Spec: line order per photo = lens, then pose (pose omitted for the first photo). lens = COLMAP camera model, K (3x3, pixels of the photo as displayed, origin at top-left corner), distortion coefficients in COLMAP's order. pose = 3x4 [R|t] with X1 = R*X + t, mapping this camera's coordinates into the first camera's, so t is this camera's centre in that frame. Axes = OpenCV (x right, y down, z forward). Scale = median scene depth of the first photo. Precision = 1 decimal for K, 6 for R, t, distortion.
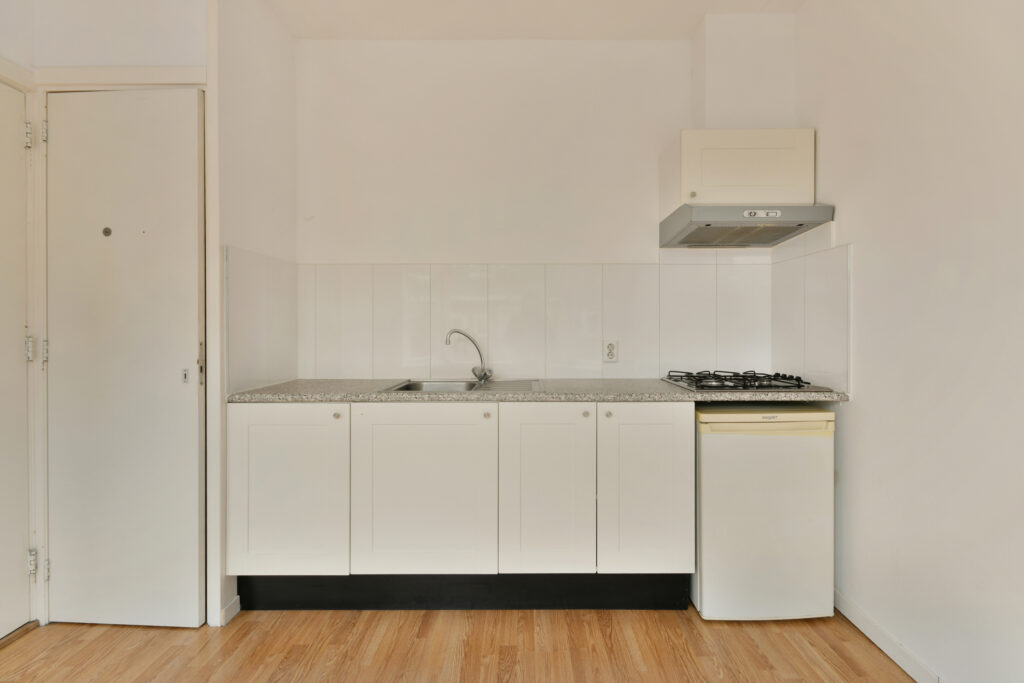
lens RADIAL K [[486.2, 0, 511.5], [0, 486.2, 339.3], [0, 0, 1]] dist [0.001209, -0.000467]
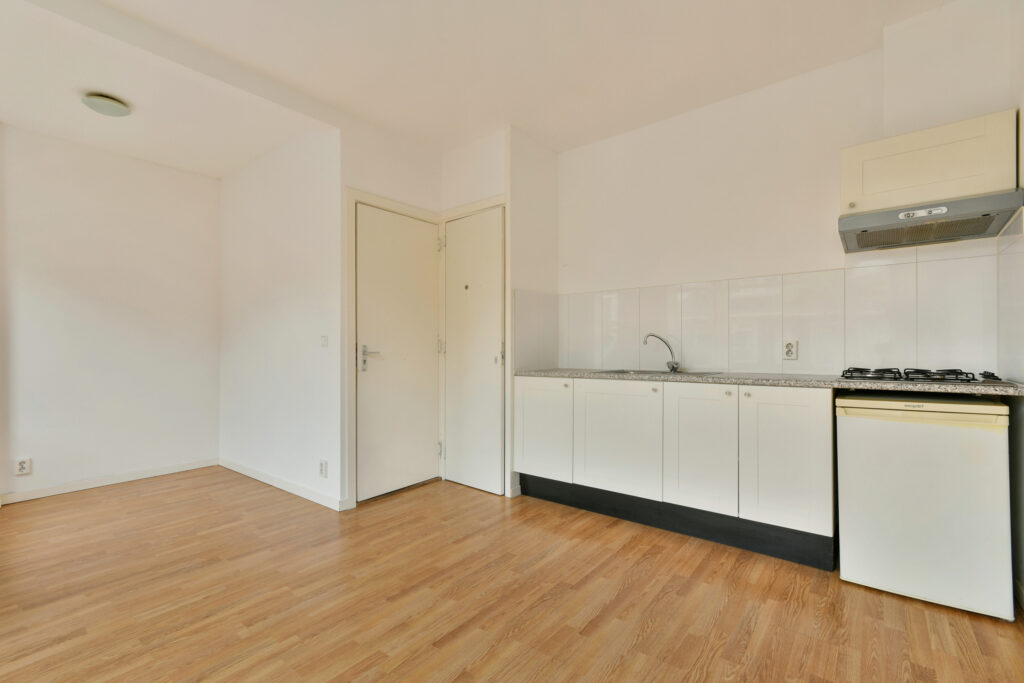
lens RADIAL K [[462.0, 0, 512.0], [0, 462.0, 341.5], [0, 0, 1]] dist [-0.001688, -0.000231]
pose [[0.778336, -0.014033, -0.627691, 0.480519], [-0.000364, 0.999740, -0.022803, 0.042353], [0.627848, 0.017977, 0.778128, -0.336613]]
